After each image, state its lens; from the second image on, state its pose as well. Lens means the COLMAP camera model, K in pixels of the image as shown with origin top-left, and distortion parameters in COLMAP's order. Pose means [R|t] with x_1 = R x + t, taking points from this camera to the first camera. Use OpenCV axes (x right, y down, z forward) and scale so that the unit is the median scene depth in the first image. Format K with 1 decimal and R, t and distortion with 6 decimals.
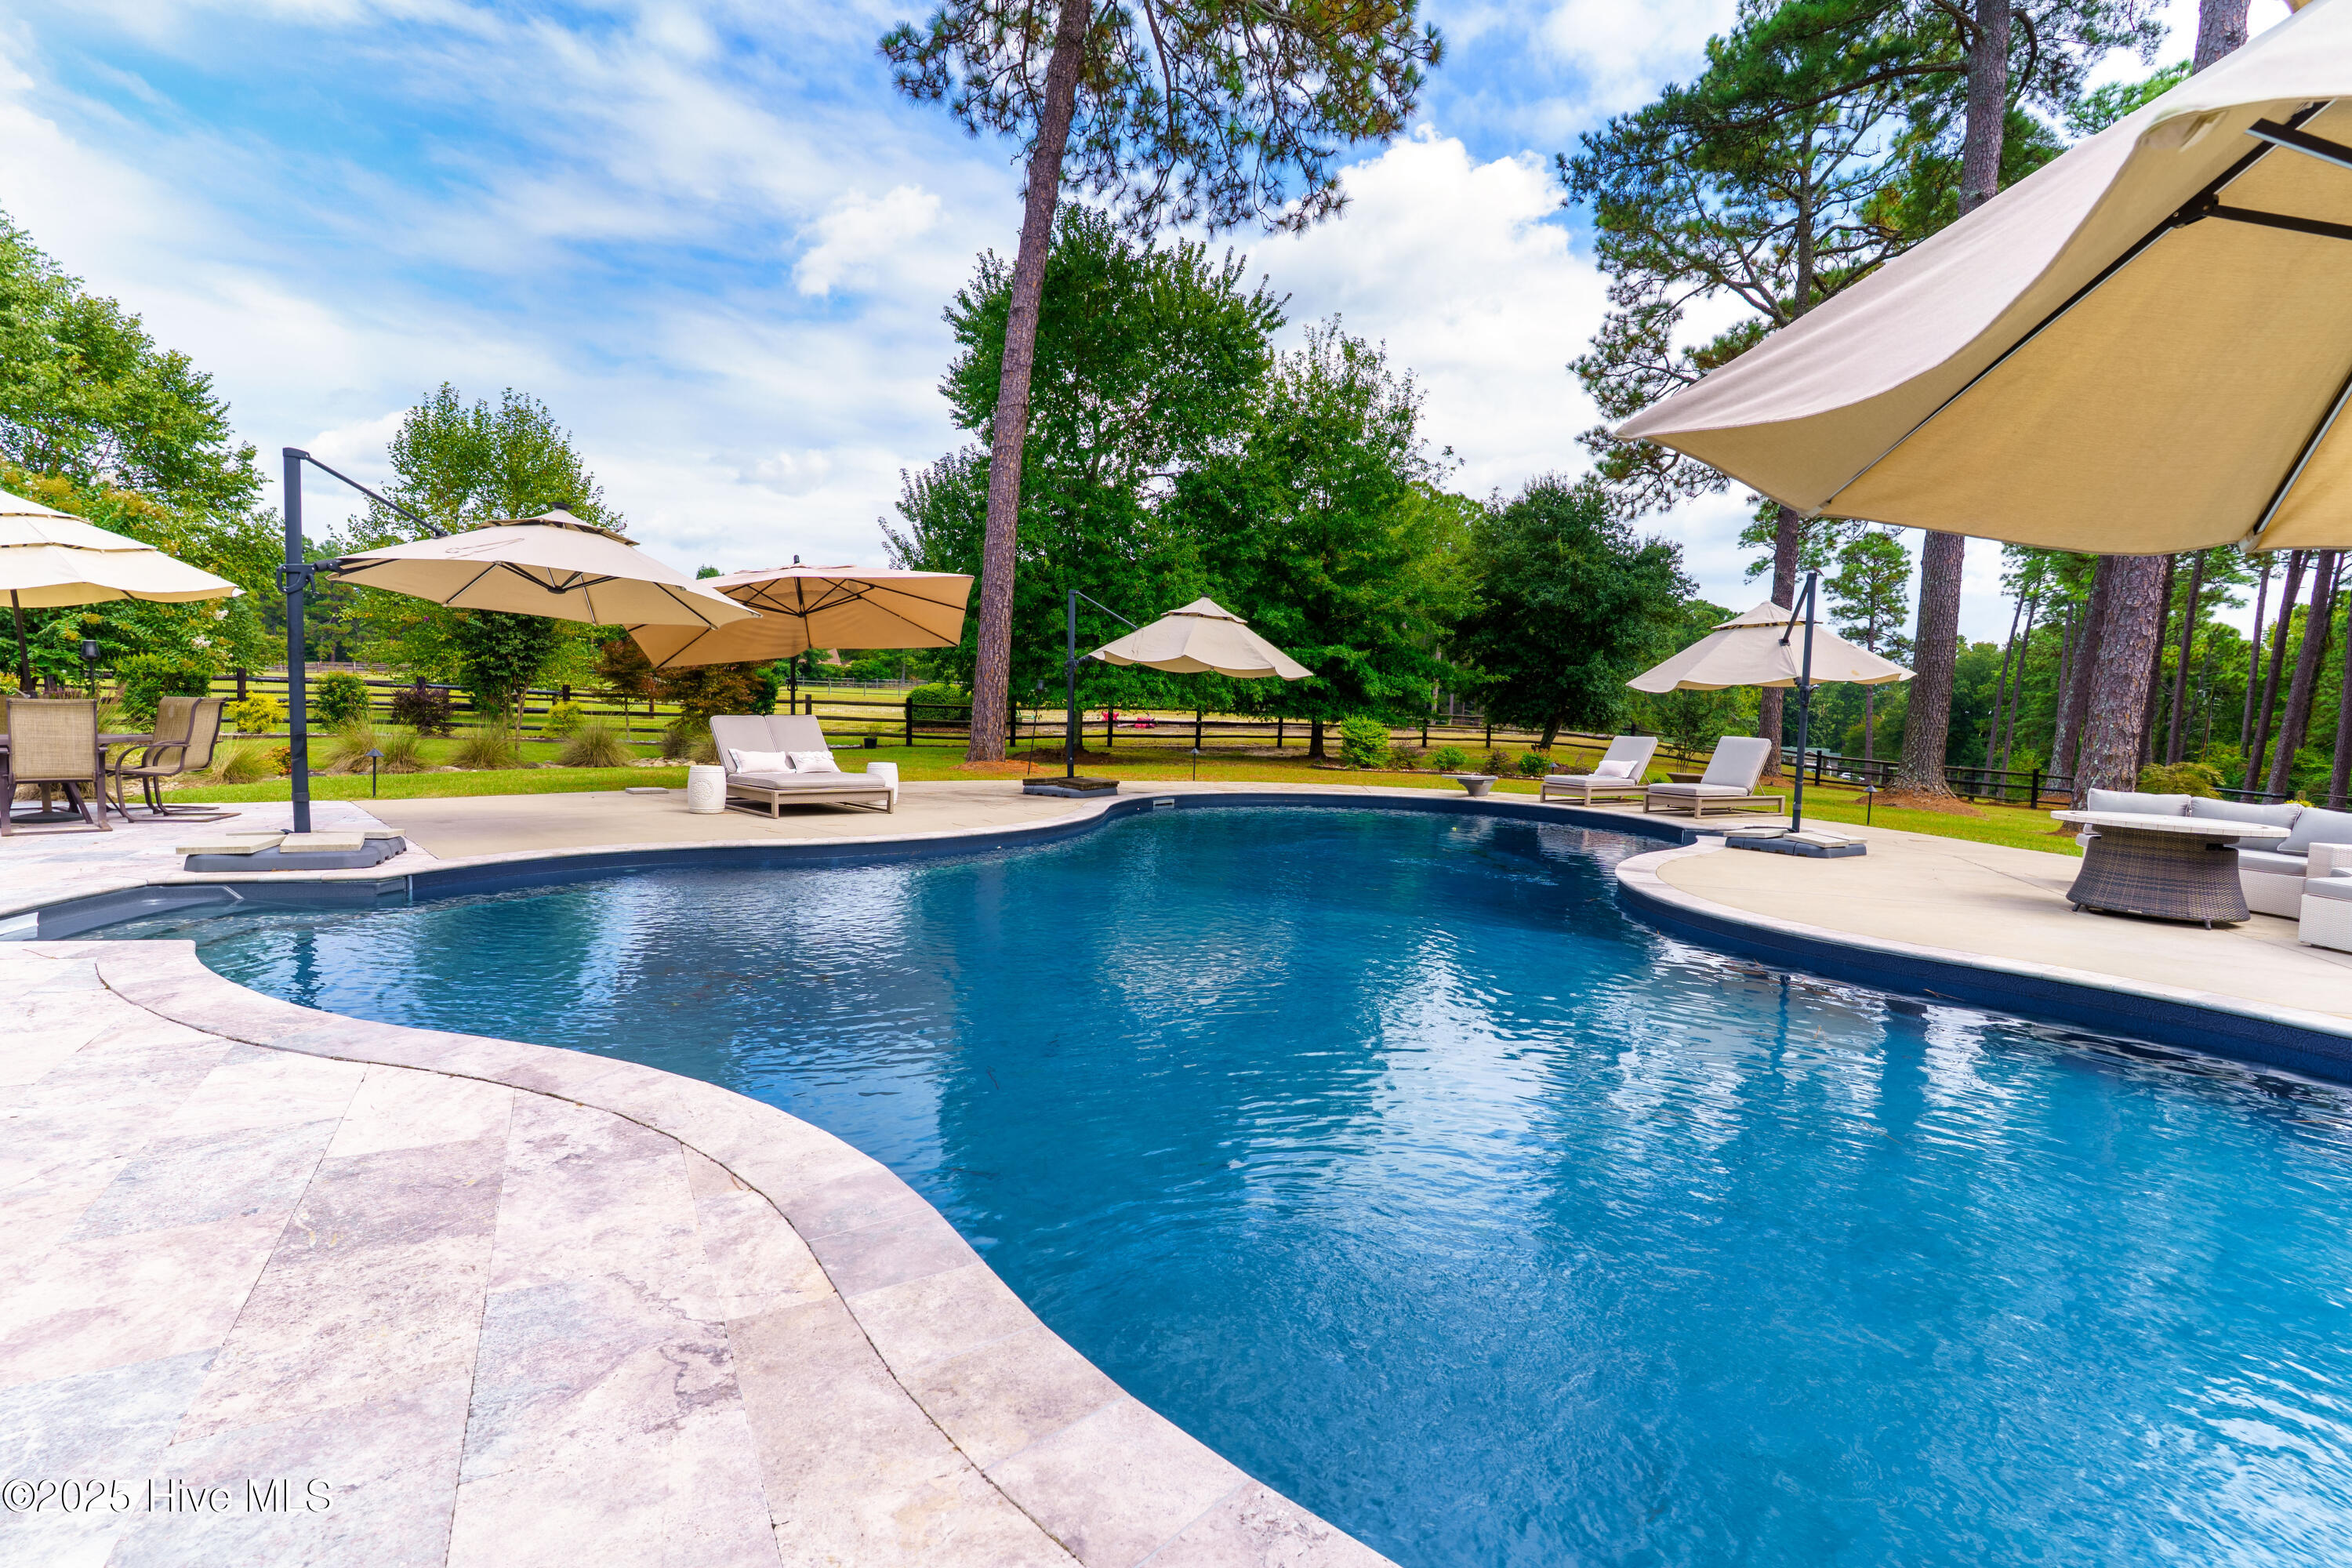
lens RADIAL K [[1143.2, 0, 1196.1], [0, 1143.2, 777.7], [0, 0, 1]] dist [0.003218, -0.001118]
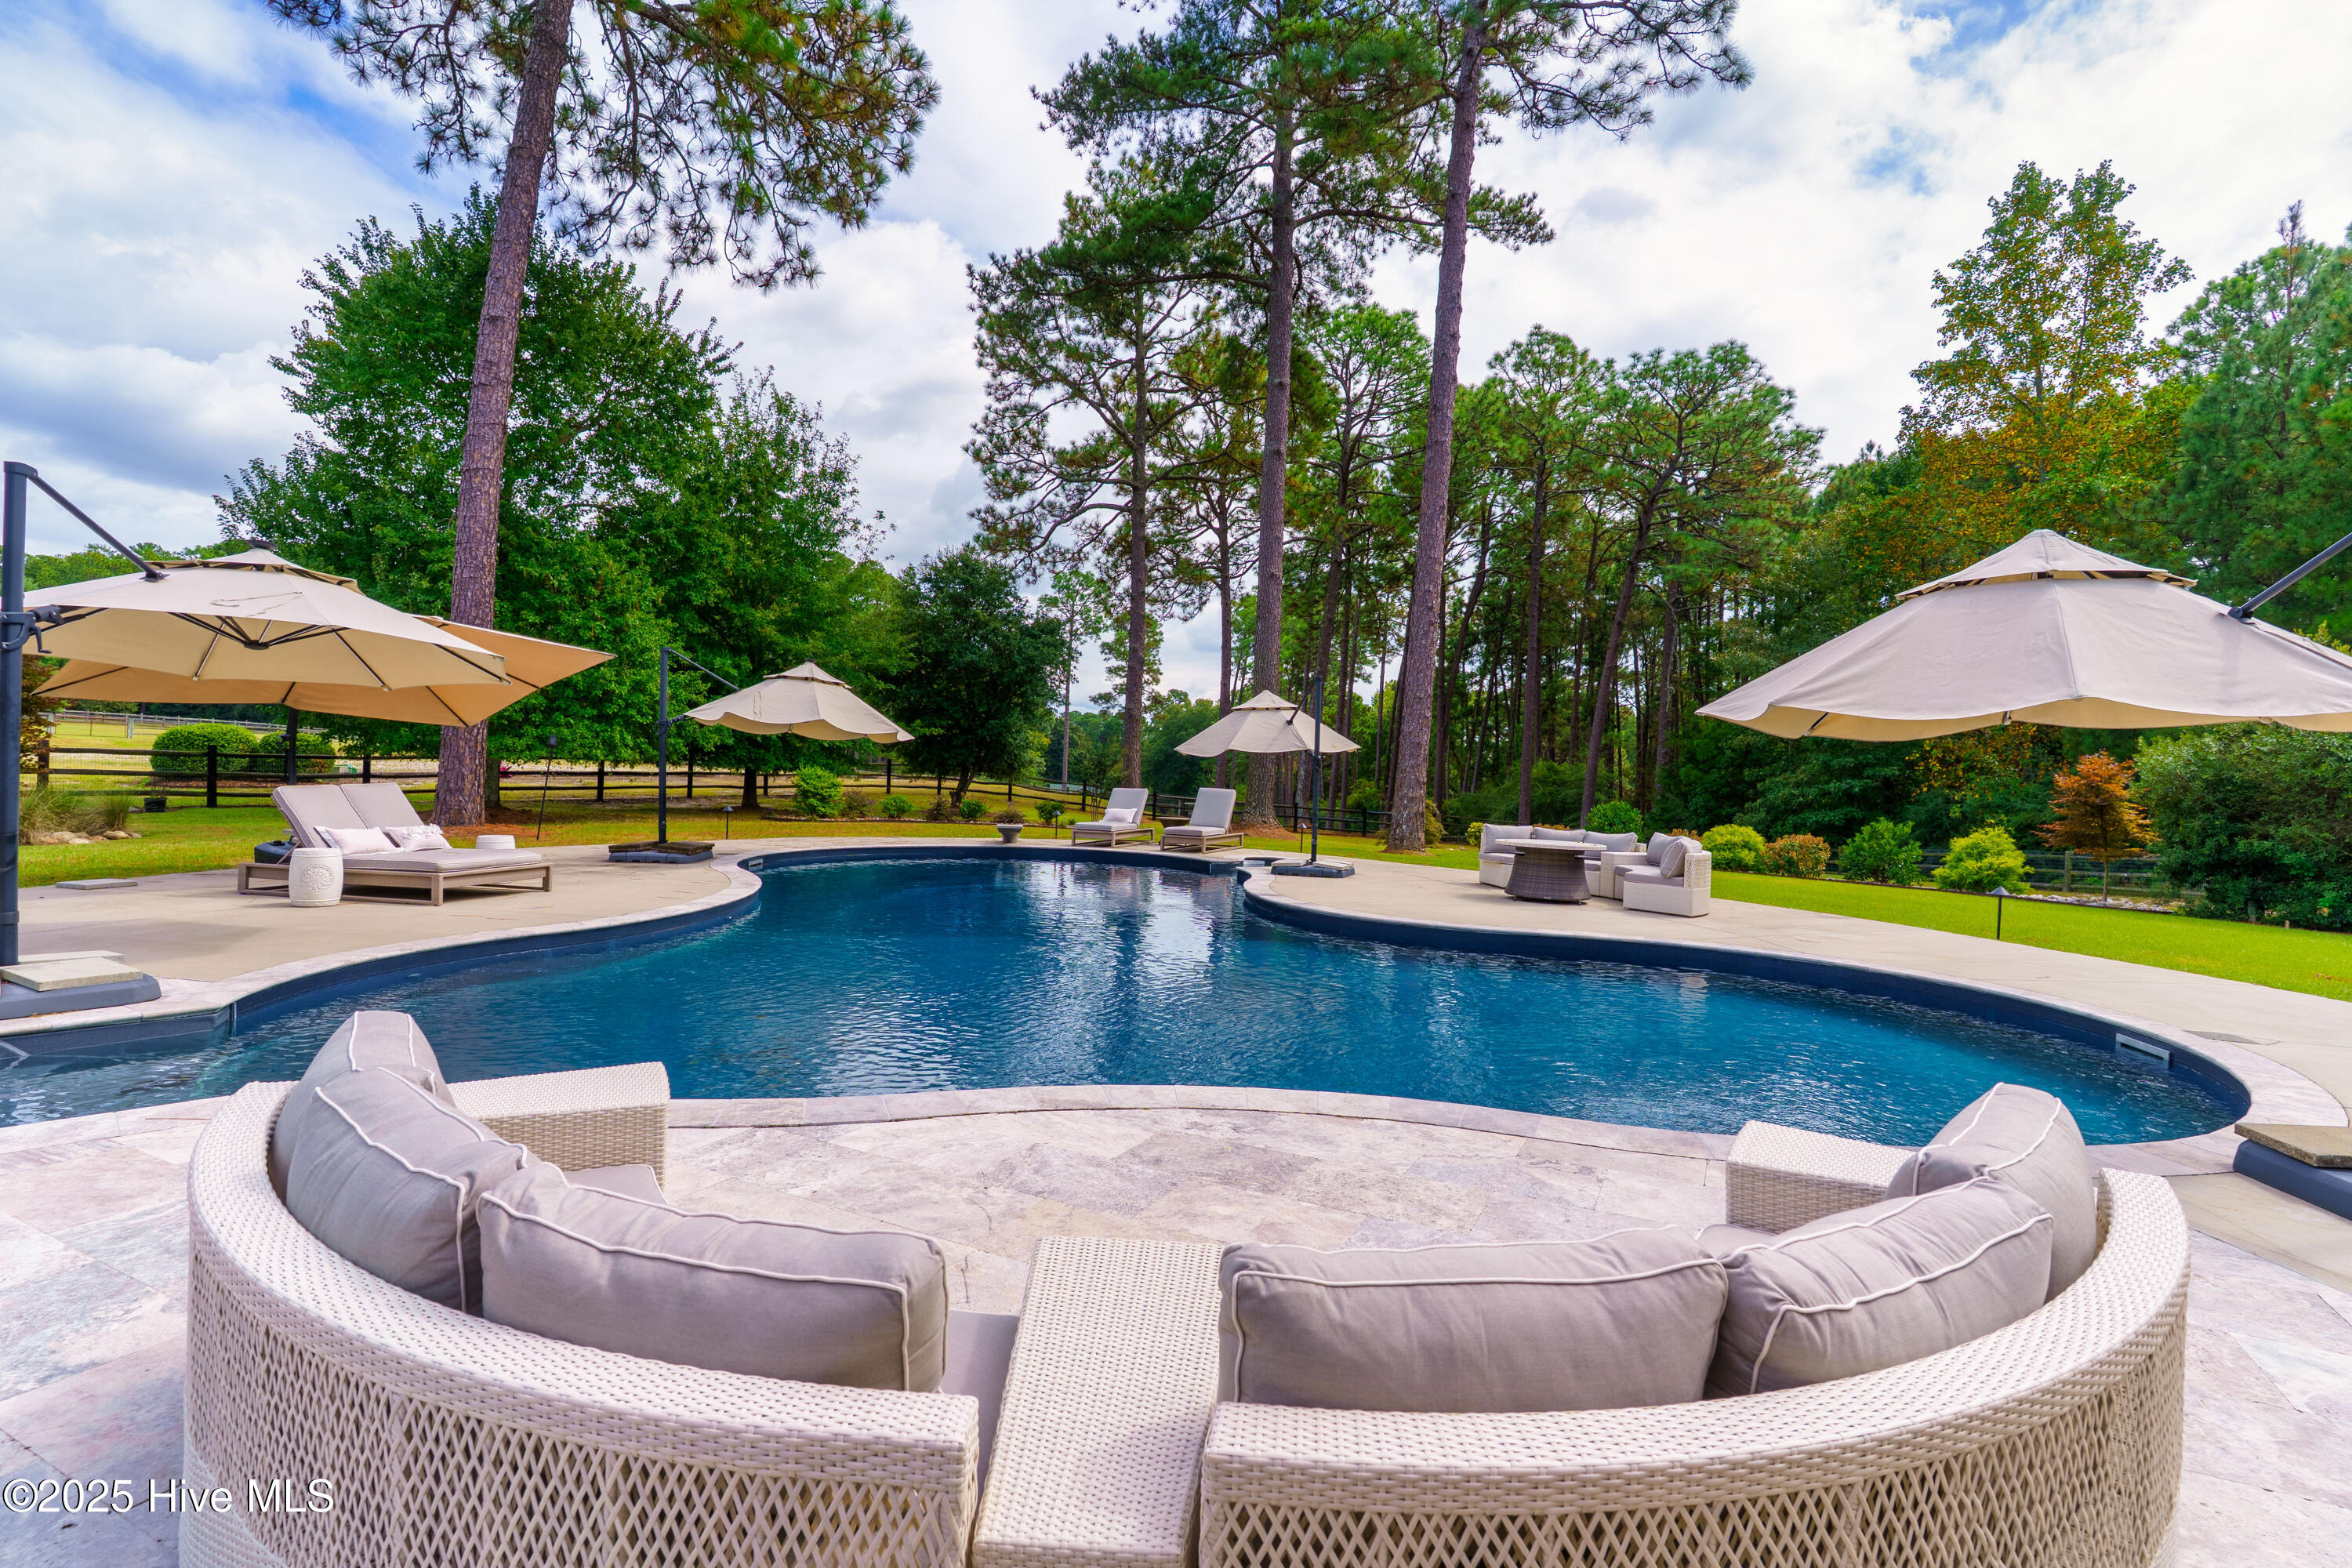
lens RADIAL K [[1143.2, 0, 1196.1], [0, 1143.2, 777.7], [0, 0, 1]] dist [0.003218, -0.001118]
pose [[0.812898, -0.009522, 0.582328, -0.160369], [0.028779, 0.999302, -0.023834, -0.009733], [-0.581695, 0.036133, 0.812604, -0.020694]]
